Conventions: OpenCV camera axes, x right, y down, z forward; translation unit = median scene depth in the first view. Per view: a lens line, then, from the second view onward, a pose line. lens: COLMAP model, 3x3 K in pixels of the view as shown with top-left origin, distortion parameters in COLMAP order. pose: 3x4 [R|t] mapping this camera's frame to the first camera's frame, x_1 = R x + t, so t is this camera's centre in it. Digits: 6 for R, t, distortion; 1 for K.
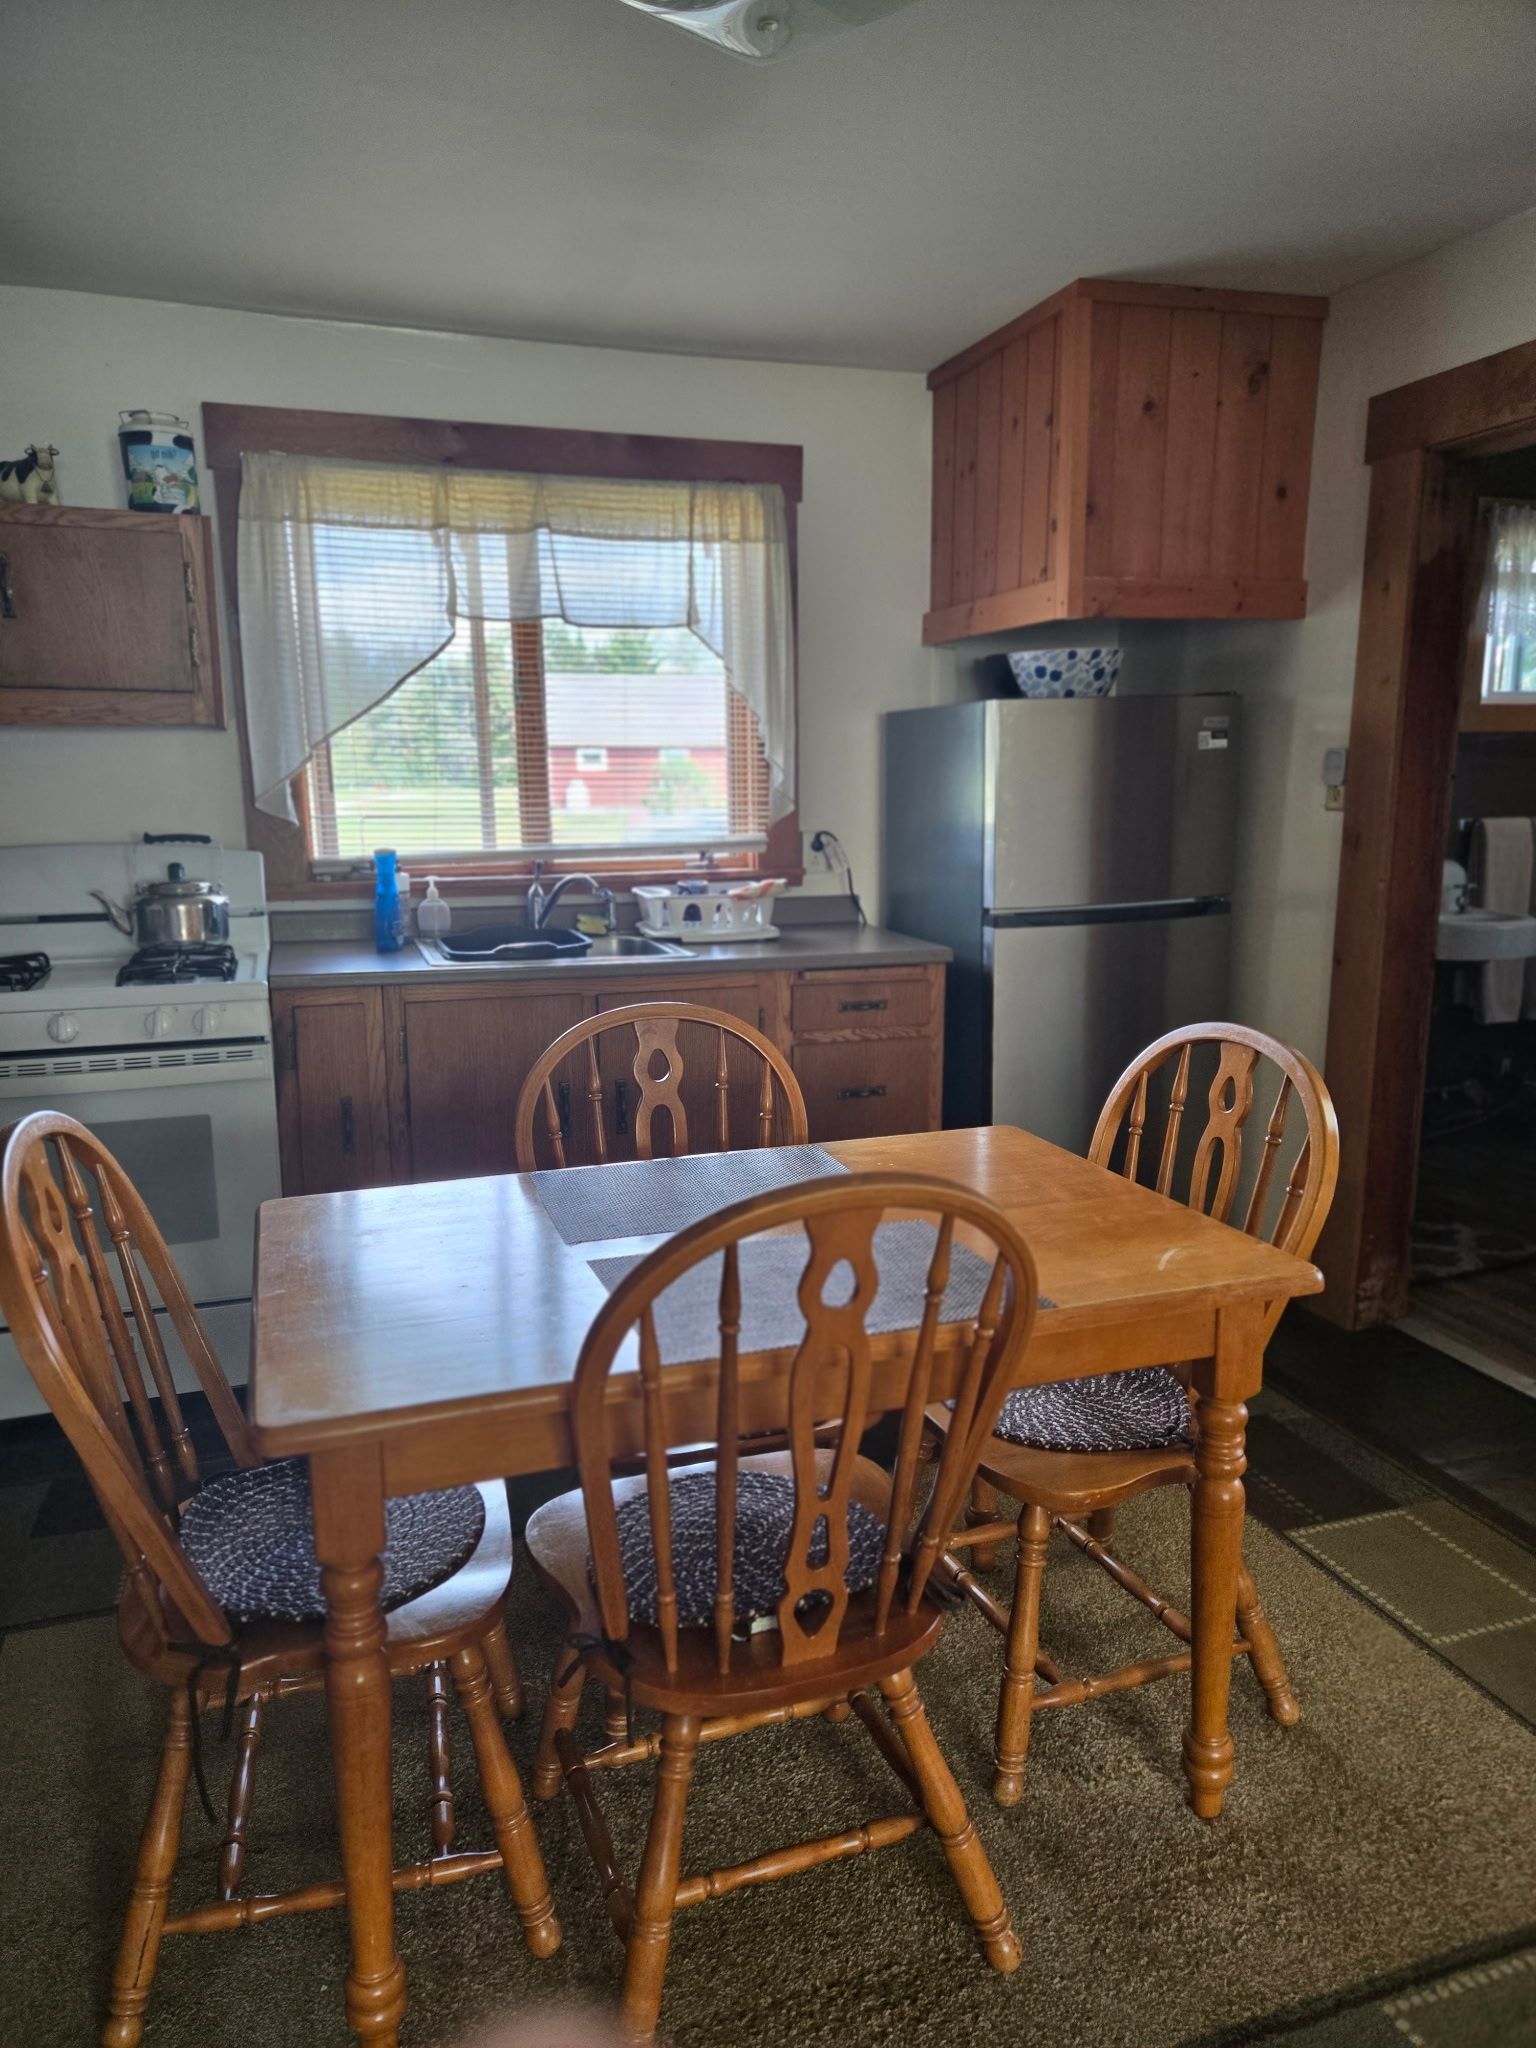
lens RADIAL K [[1385.8, 0, 766.1], [0, 1385.8, 1029.5], [0, 0, 1]] dist [0.001155, -0.000253]
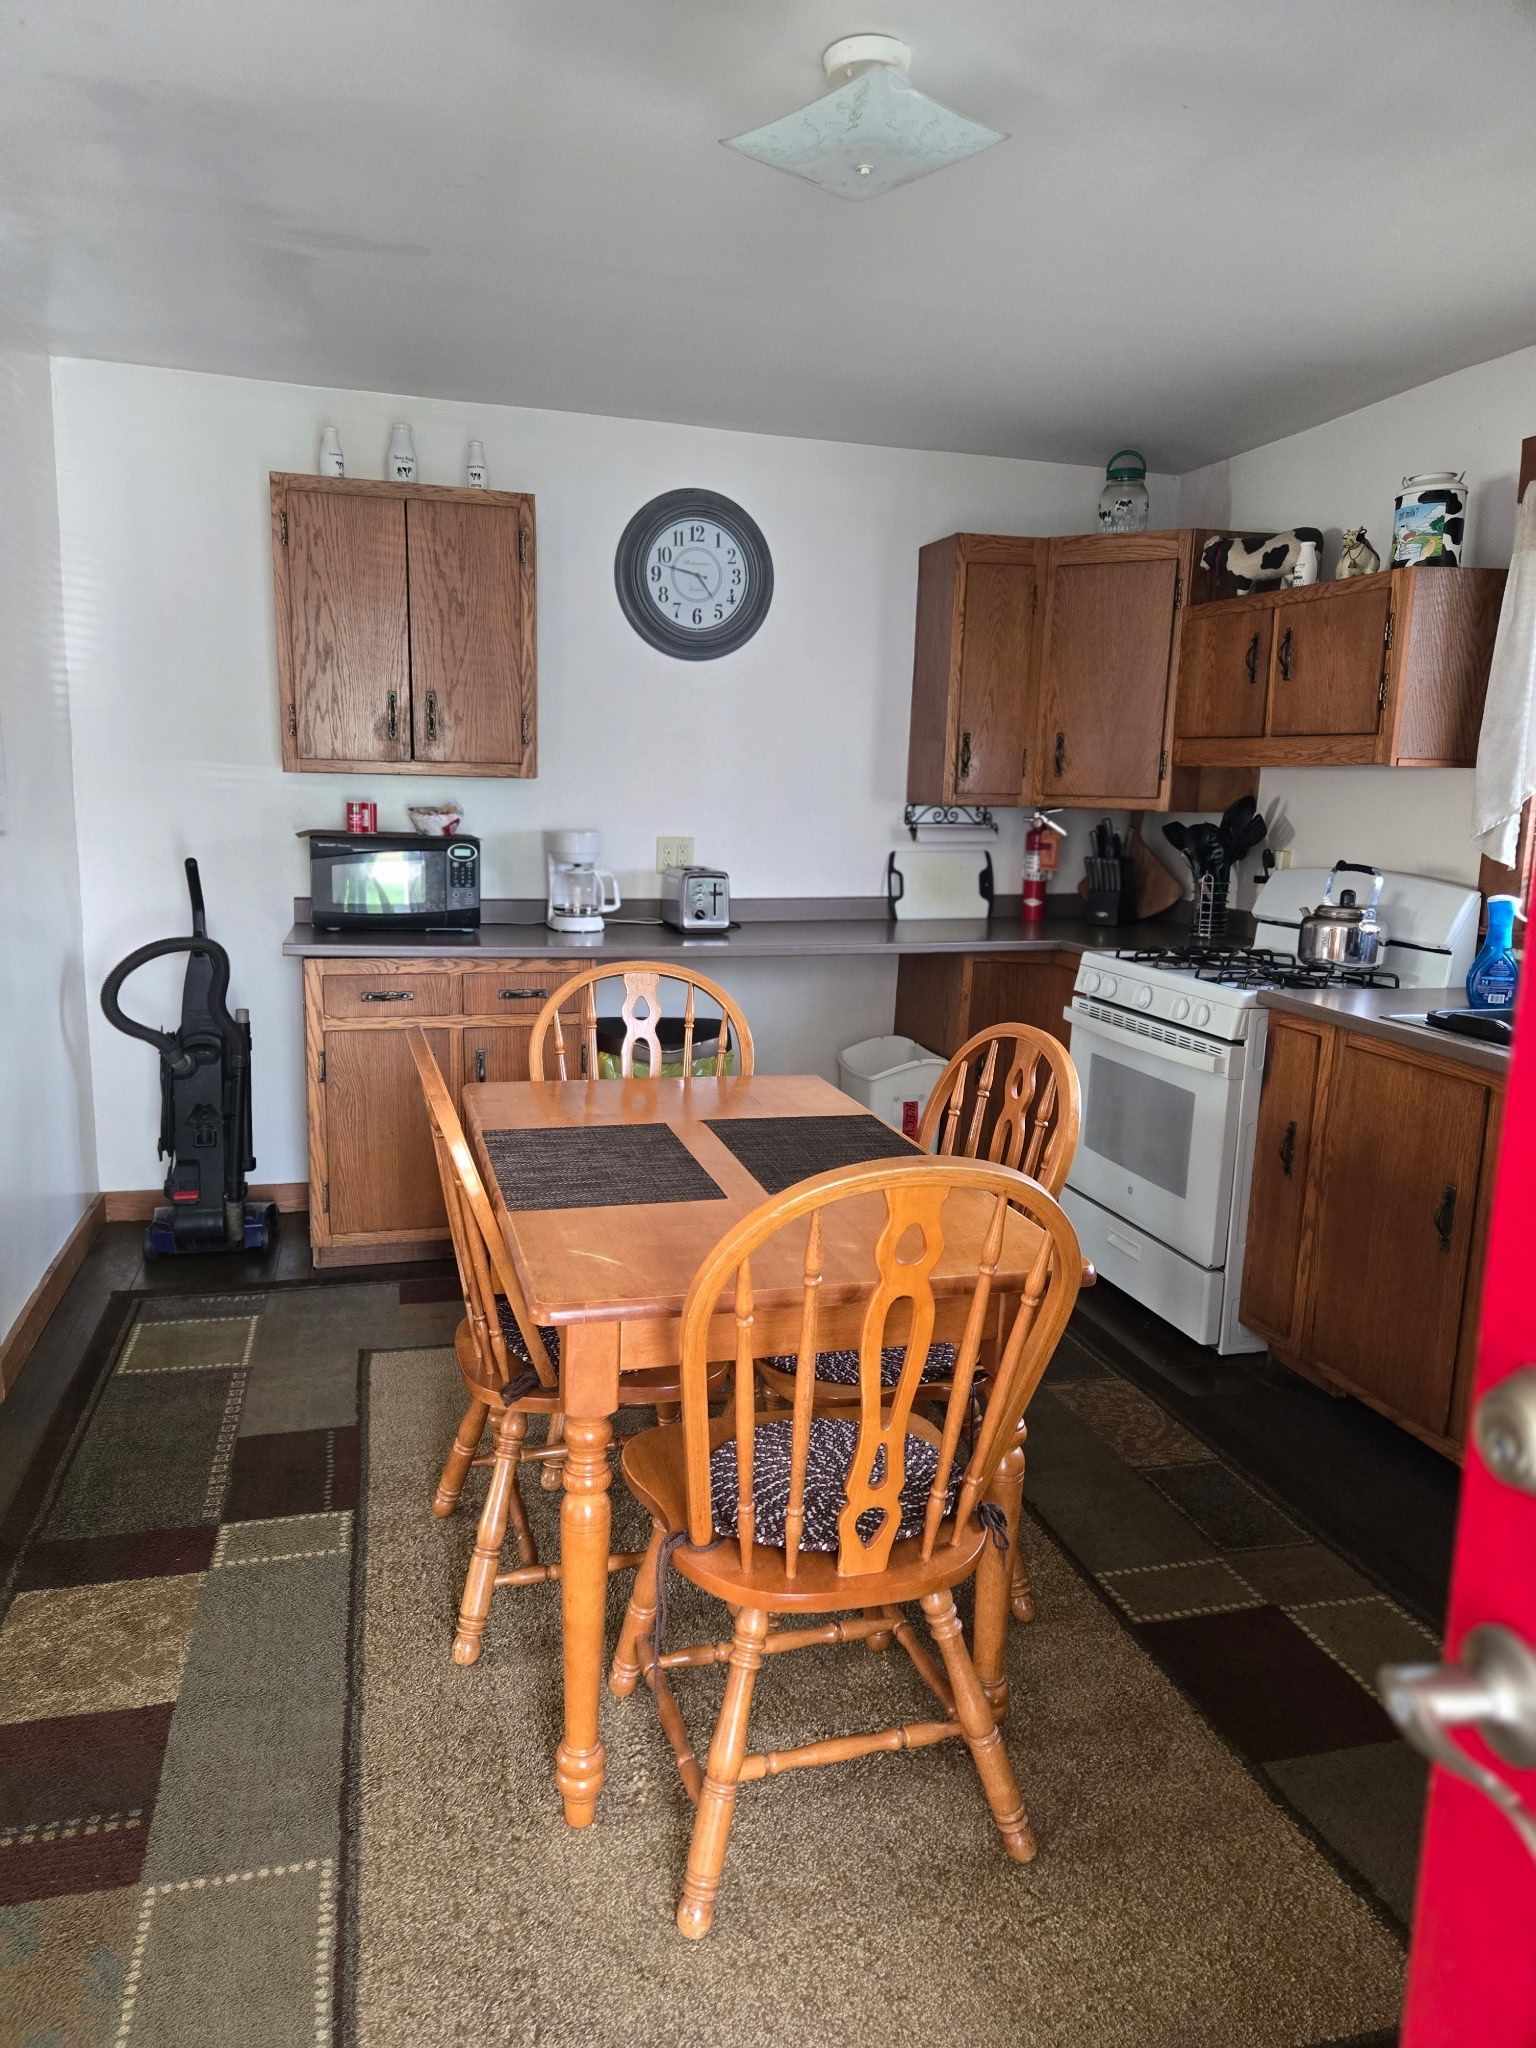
lens RADIAL K [[1385.8, 0, 757.0], [0, 1385.8, 1026.8], [0, 0, 1]] dist [0.001155, -0.000253]
pose [[-0.065692, 0.172129, -0.982881, 0.725981], [-0.199689, 0.962816, 0.181962, -0.126895], [0.977655, 0.208224, -0.028877, 0.620960]]
